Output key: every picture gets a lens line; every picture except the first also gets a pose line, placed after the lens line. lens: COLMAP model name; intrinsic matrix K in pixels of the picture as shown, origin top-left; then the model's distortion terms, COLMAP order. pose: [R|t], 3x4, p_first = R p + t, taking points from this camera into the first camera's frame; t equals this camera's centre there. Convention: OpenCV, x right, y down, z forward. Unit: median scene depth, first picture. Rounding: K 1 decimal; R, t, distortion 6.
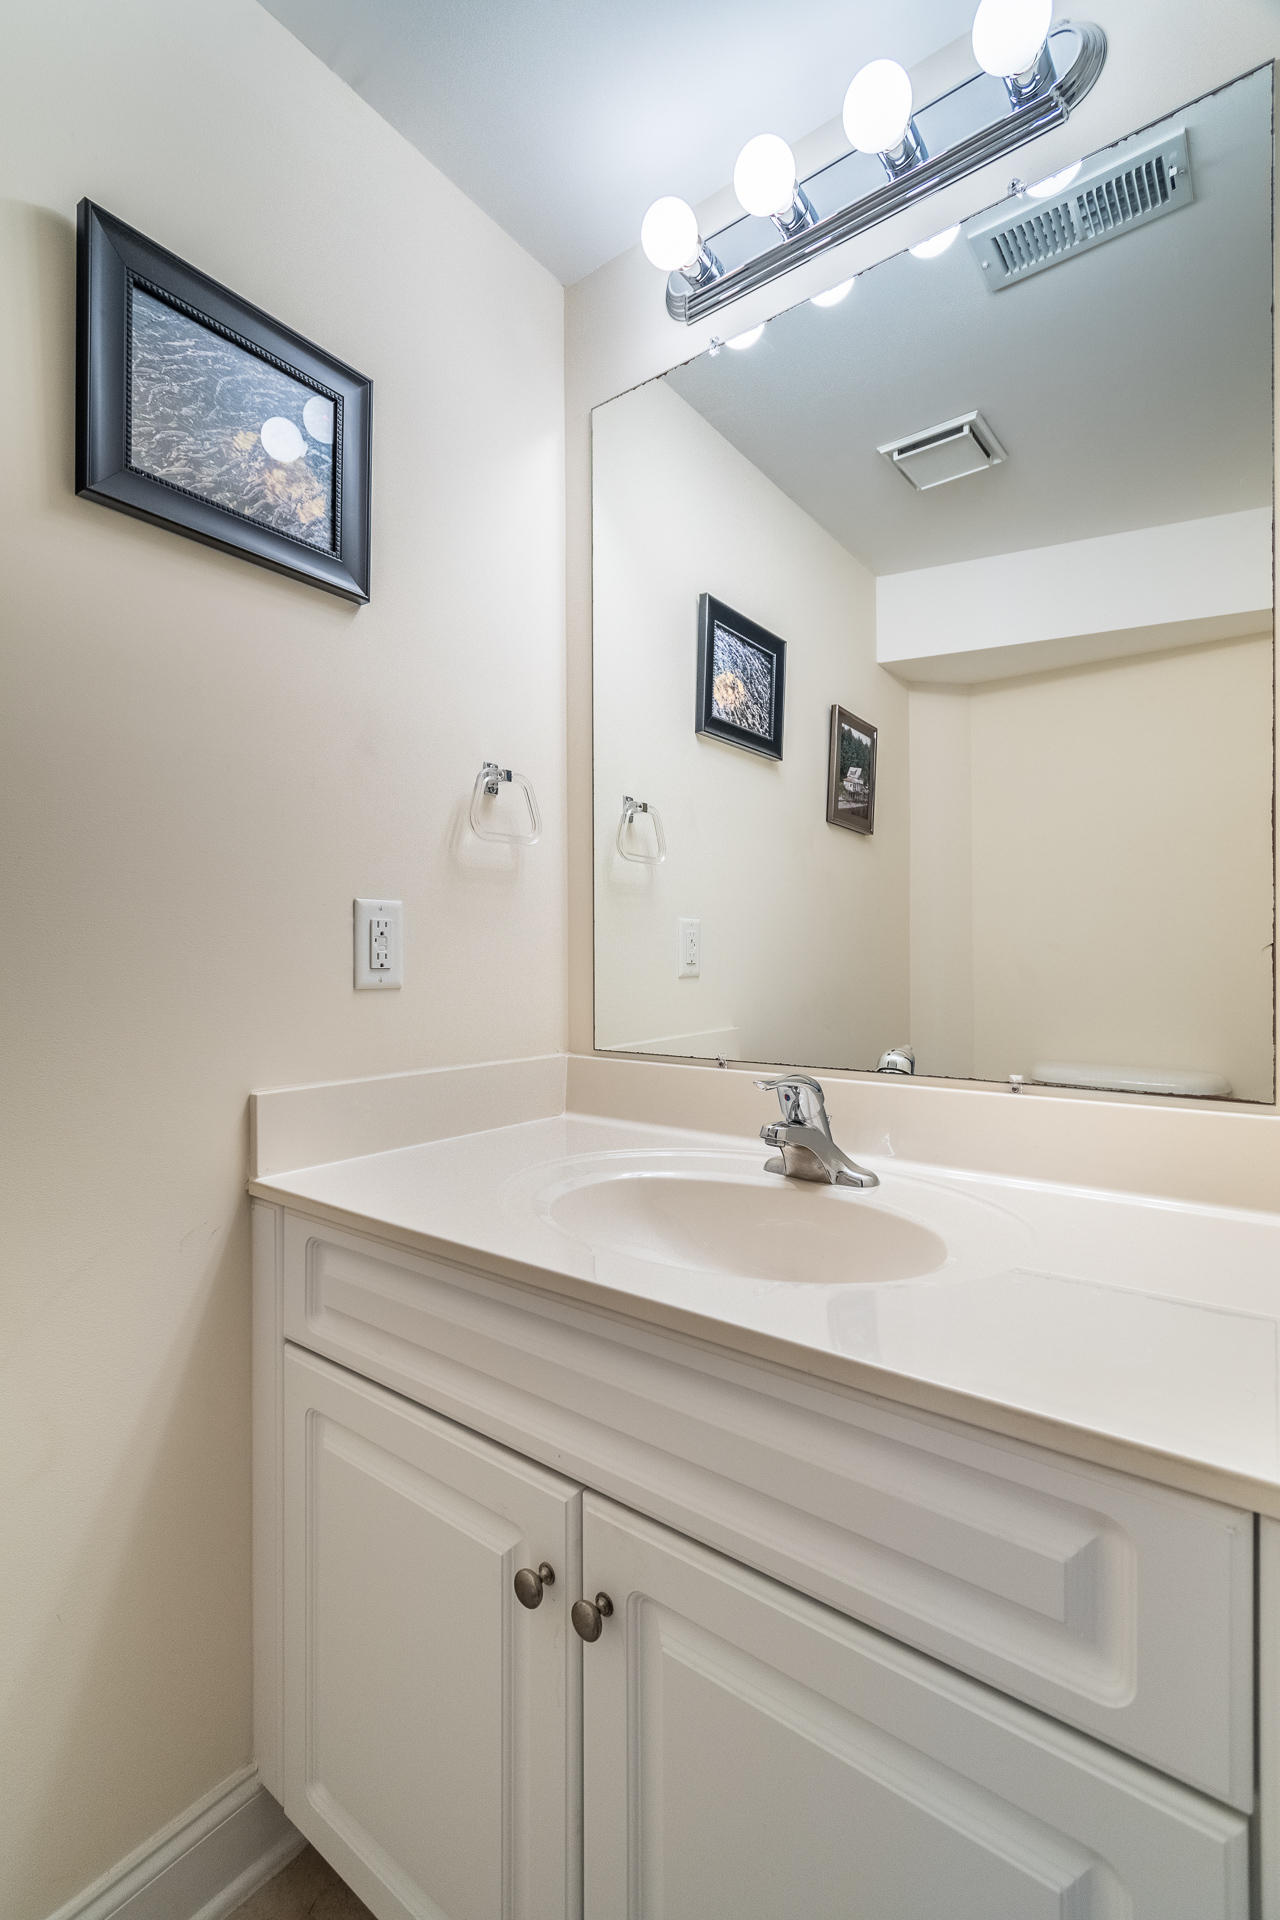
lens RADIAL K [[861.9, 0, 640.0], [0, 861.9, 960.0], [0, 0, 1]] dist [0.011447, -0.000149]
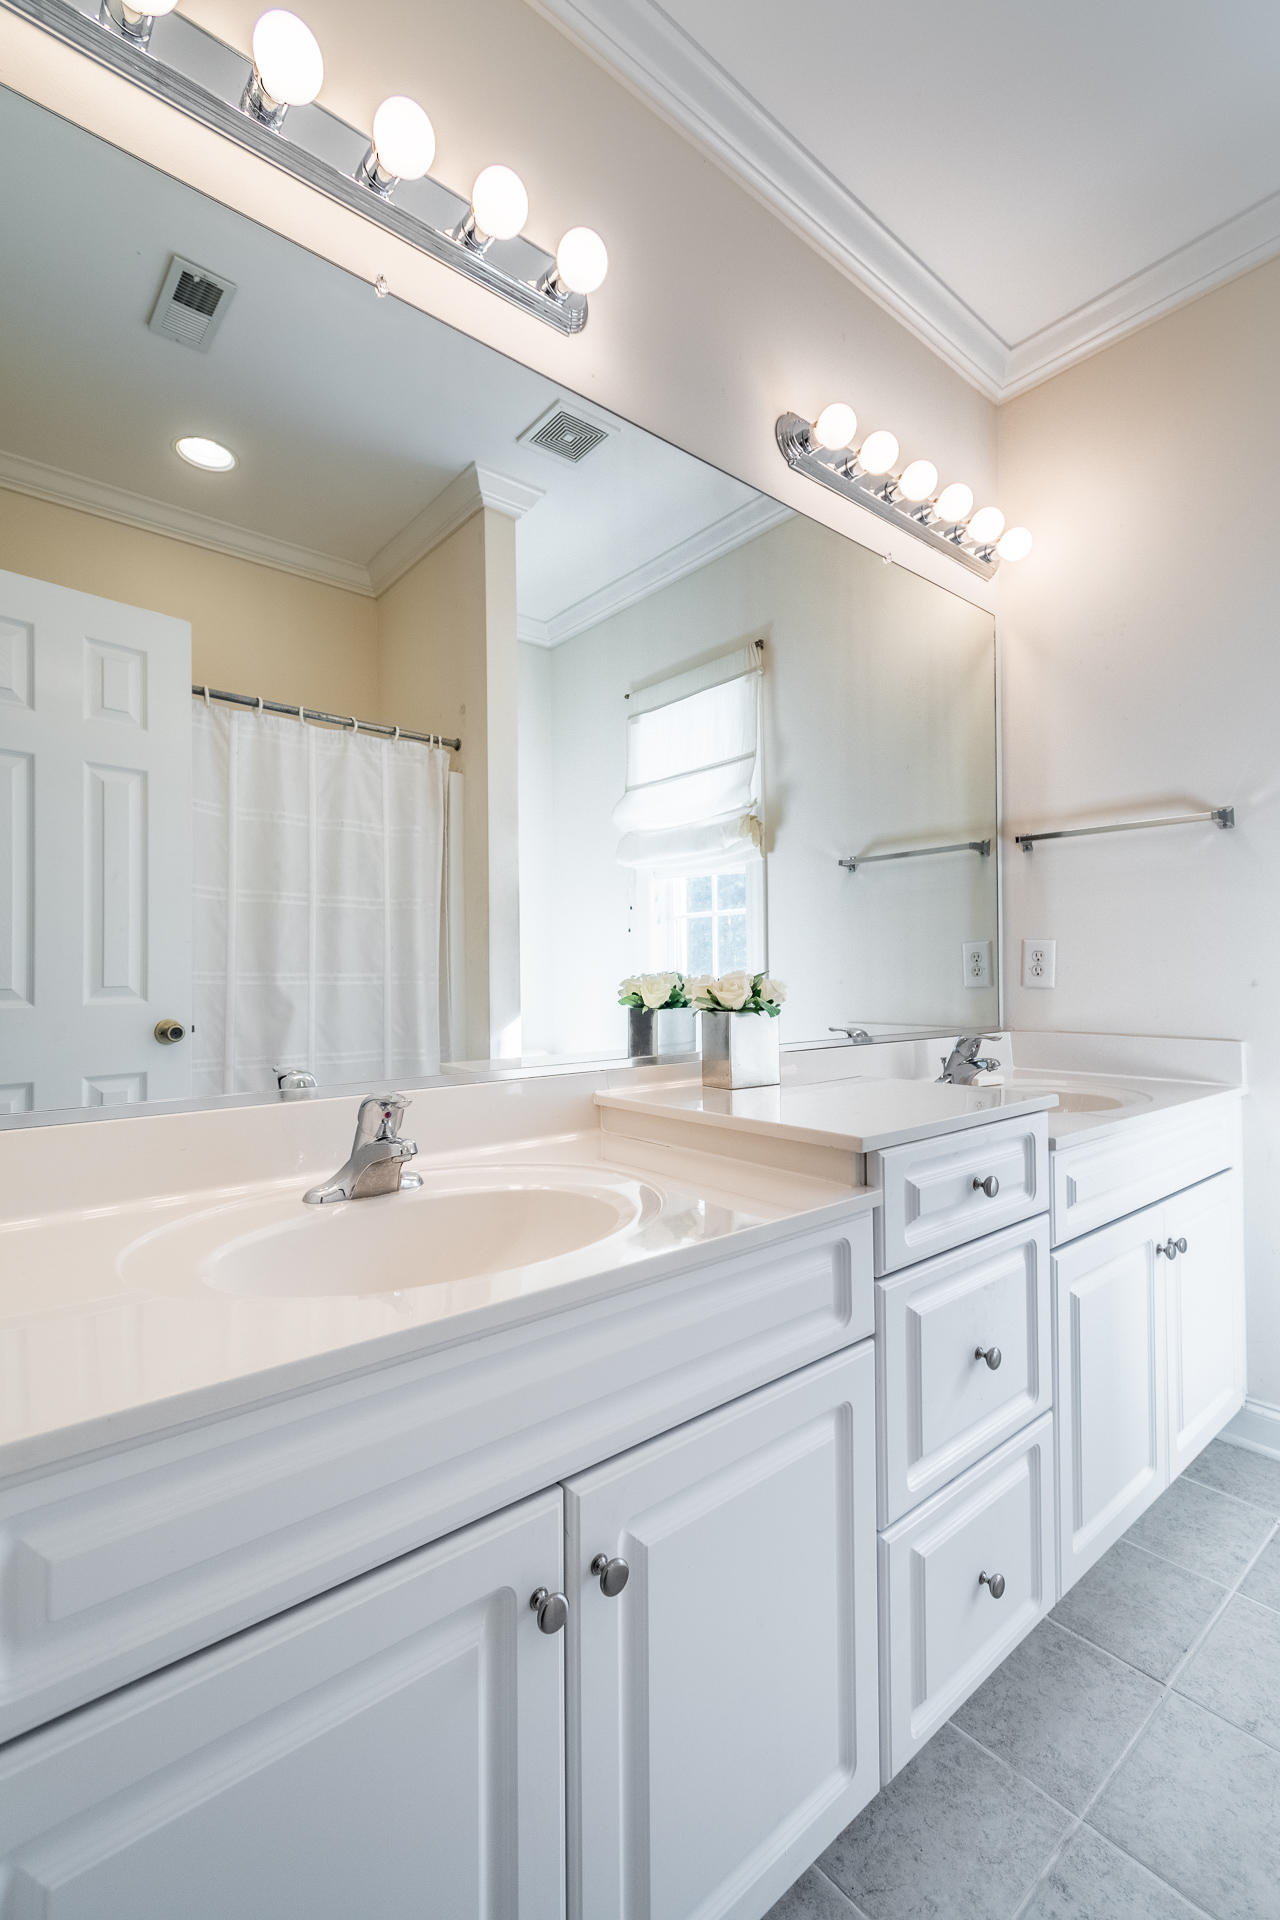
lens RADIAL K [[861.9, 0, 640.0], [0, 861.9, 960.0], [0, 0, 1]] dist [0.011447, -0.000149]
pose [[0.233652, 0.018422, 0.972146, -1.085573], [0.010092, 0.999721, -0.021370, -0.000181], [-0.972268, 0.014804, 0.233401, 0.662794]]
